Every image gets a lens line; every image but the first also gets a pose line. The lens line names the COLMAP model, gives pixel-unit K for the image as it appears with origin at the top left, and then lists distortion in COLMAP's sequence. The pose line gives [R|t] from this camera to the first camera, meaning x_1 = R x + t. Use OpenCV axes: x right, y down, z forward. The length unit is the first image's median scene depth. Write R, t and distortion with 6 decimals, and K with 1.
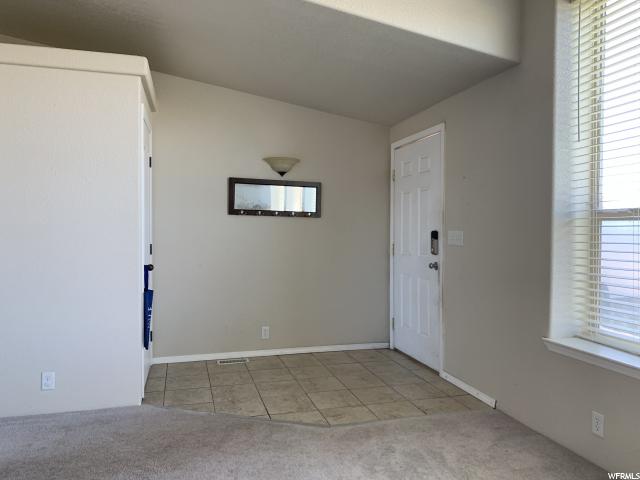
lens RADIAL K [[487.7, 0, 322.2], [0, 487.7, 238.0], [0, 0, 1]] dist [0.040091, -0.004460]
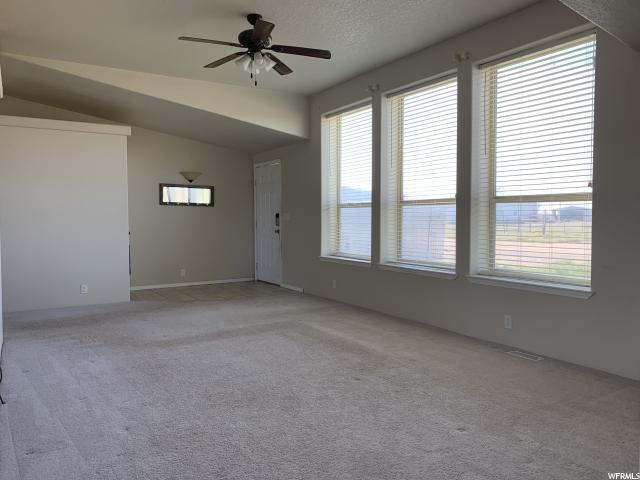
lens RADIAL K [[487.7, 0, 321.1], [0, 487.7, 237.4], [0, 0, 1]] dist [0.040091, -0.004460]
pose [[0.960691, -0.018494, 0.277003, -0.127828], [0.012639, 0.999658, 0.022906, 0.033961], [-0.277331, -0.018504, 0.960596, -0.824161]]
